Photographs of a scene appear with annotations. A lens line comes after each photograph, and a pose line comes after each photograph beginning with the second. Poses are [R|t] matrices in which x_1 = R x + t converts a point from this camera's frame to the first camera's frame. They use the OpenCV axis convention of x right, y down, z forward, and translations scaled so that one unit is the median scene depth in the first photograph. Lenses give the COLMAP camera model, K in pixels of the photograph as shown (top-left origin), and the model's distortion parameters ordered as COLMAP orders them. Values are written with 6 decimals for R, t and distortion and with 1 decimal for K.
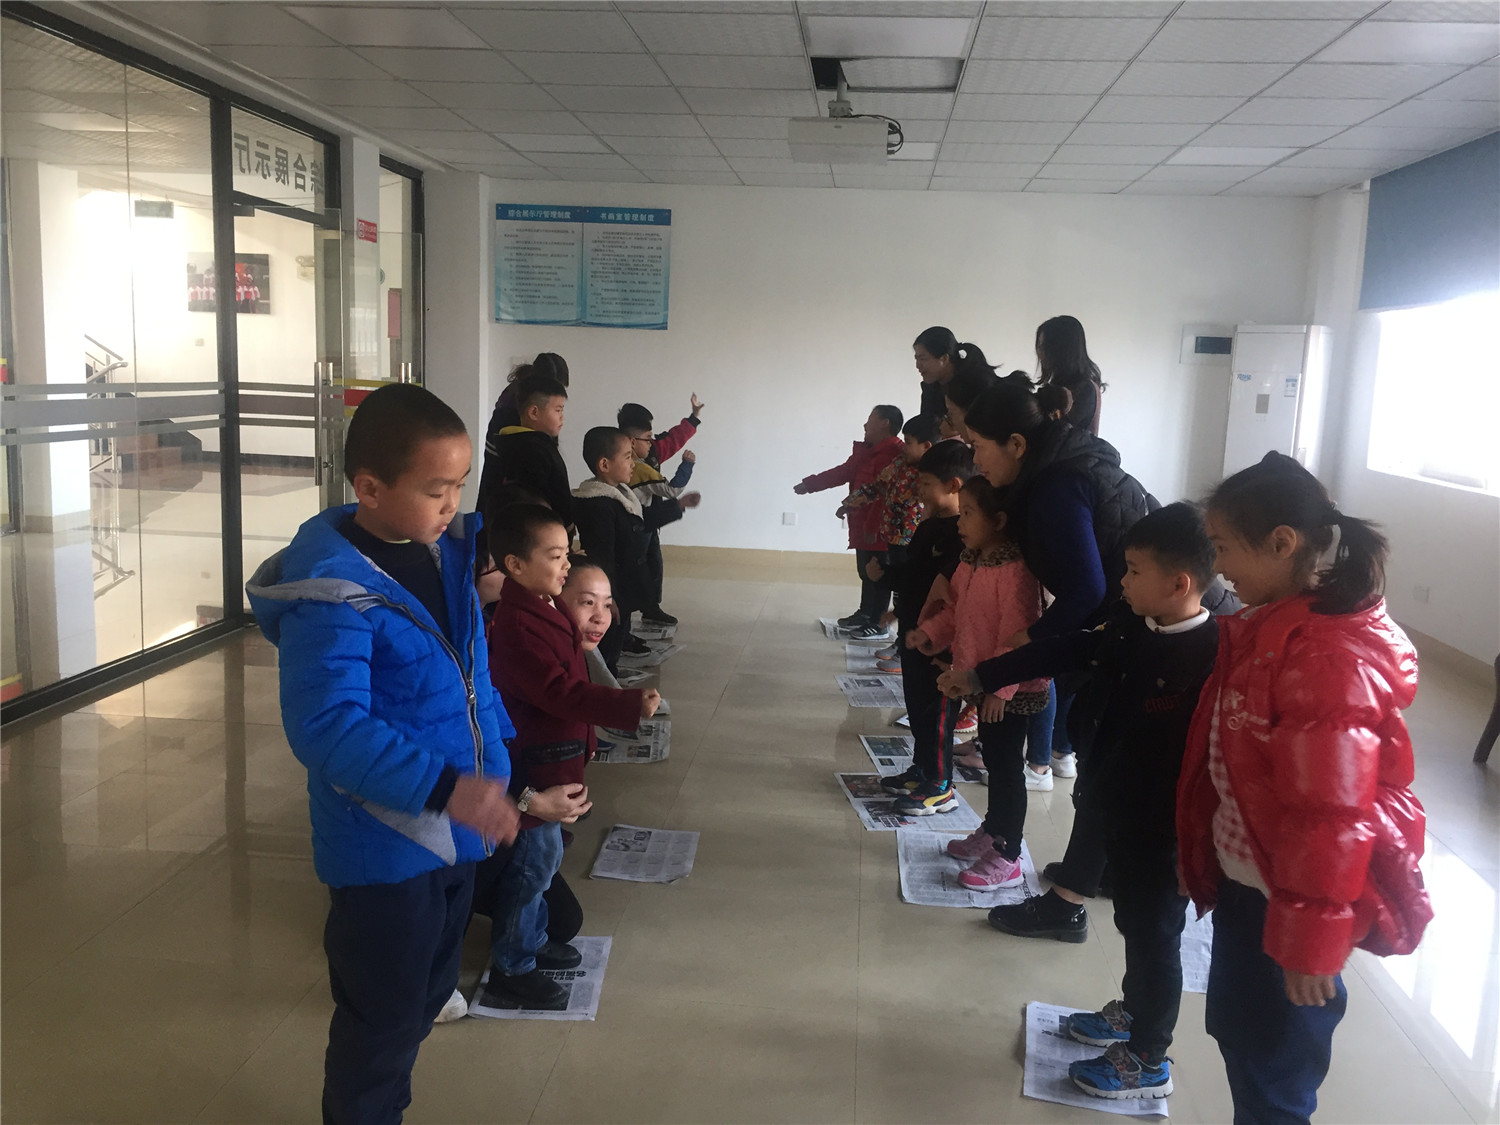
lens RADIAL K [[1272.4, 0, 750.0], [0, 1272.4, 562.5], [0, 0, 1]] dist [0.081026, -0.117700]
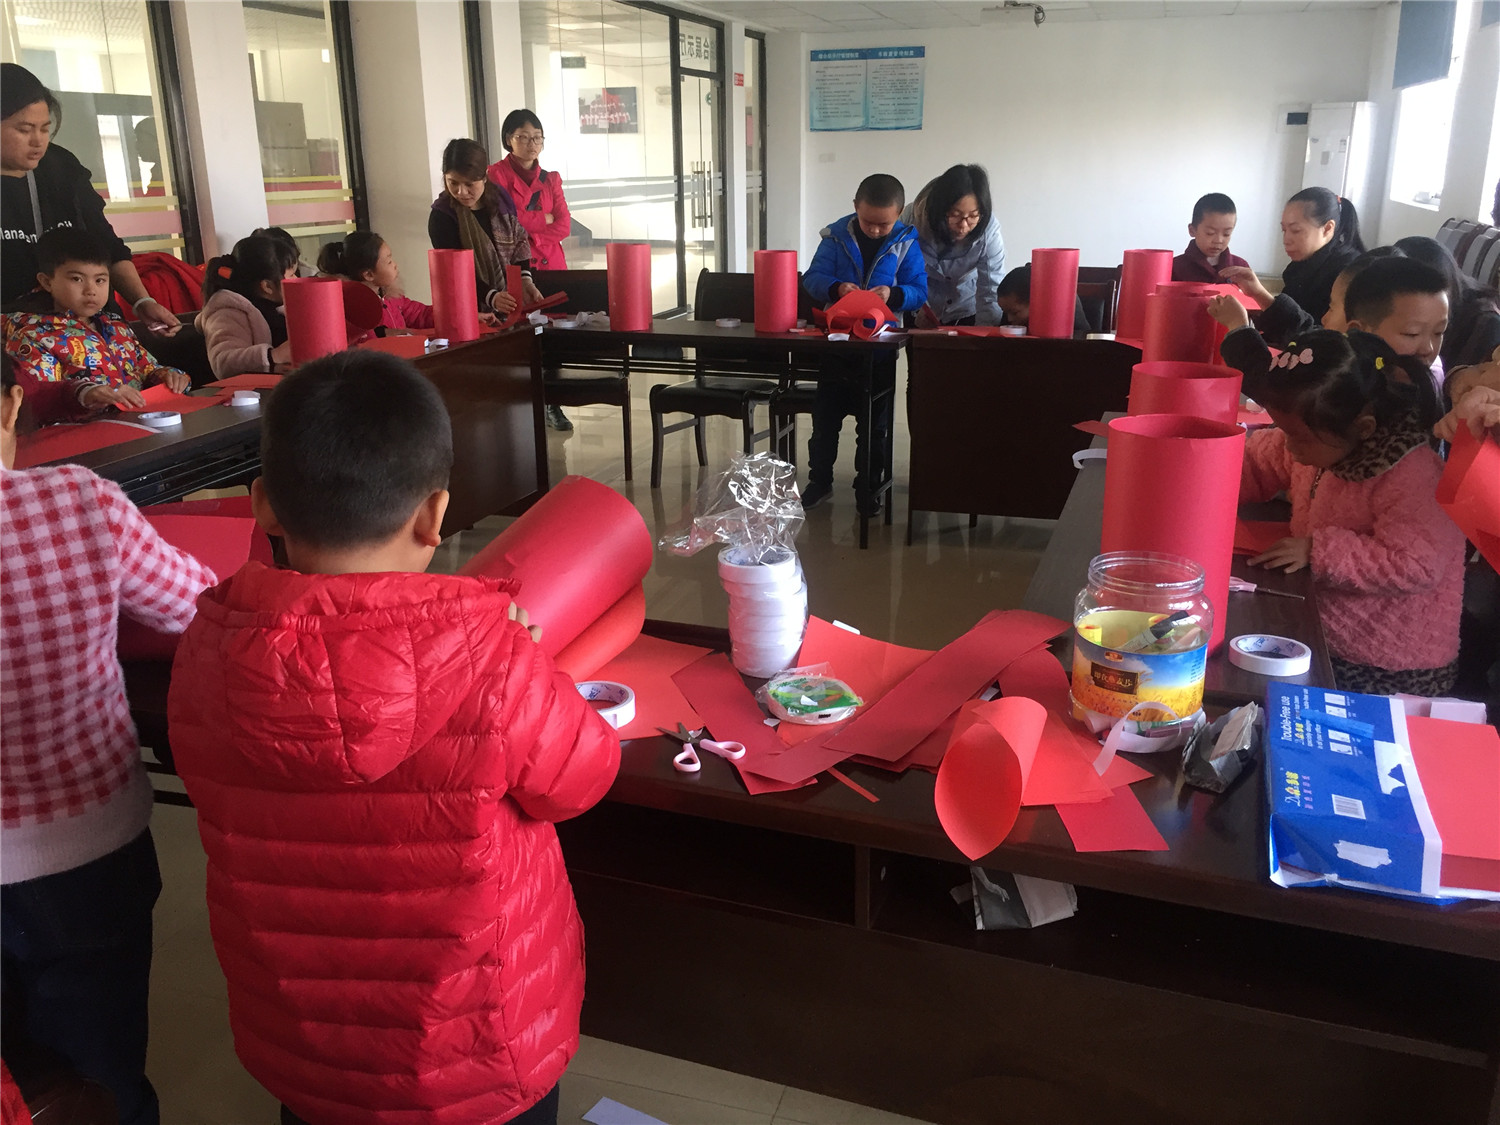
lens RADIAL K [[1272.4, 0, 750.0], [0, 1272.4, 562.5], [0, 0, 1]] dist [0.081026, -0.117700]
pose [[0.976992, 0.015558, -0.212710, 0.069753], [0.016233, 0.989019, 0.146895, 0.101977], [0.212659, -0.146968, 0.966011, -0.607802]]
